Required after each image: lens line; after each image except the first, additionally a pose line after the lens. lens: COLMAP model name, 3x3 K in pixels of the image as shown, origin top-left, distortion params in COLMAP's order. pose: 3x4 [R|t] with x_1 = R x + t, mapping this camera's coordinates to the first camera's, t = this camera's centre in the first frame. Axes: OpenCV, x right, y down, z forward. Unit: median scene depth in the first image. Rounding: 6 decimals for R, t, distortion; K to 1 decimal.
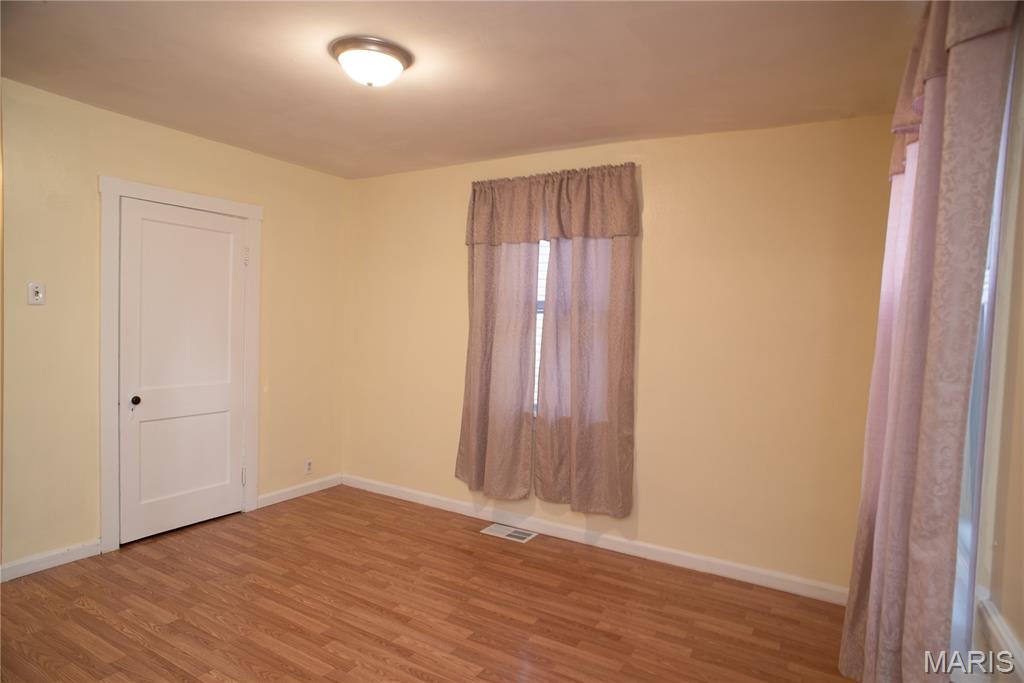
lens RADIAL K [[583.8, 0, 510.4], [0, 583.8, 347.6], [0, 0, 1]] dist [-0.099773, 0.068016]
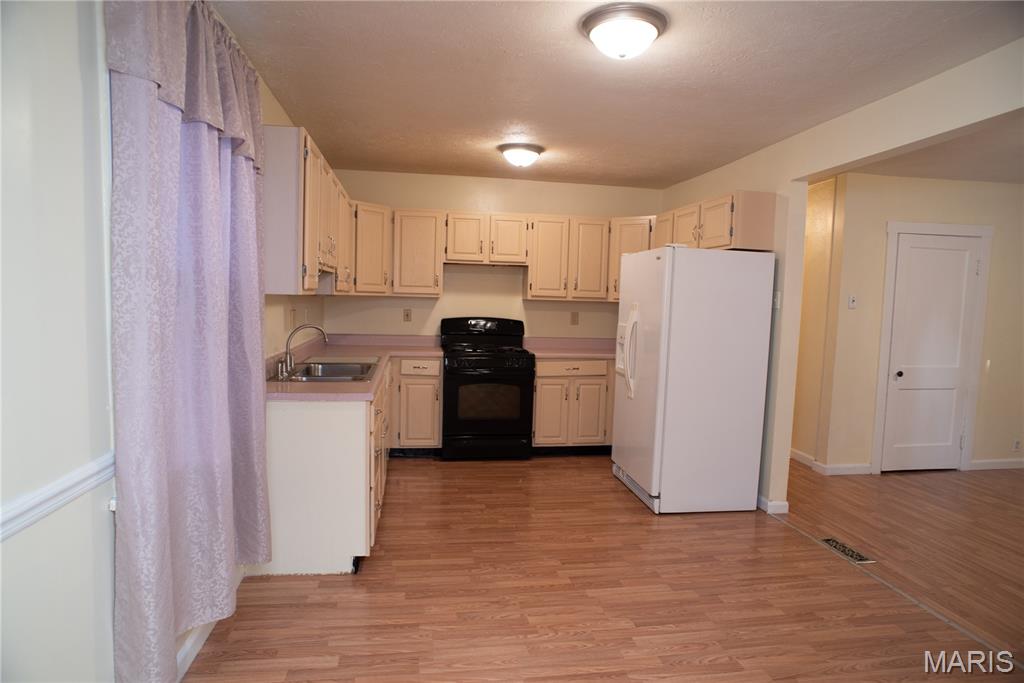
lens RADIAL K [[583.8, 0, 510.4], [0, 583.8, 347.6], [0, 0, 1]] dist [-0.099773, 0.068016]
pose [[0.641471, 0.047041, -0.765704, -0.201352], [-0.035044, 0.998873, 0.032008, 0.015047], [0.766347, 0.006301, 0.642396, -0.694541]]
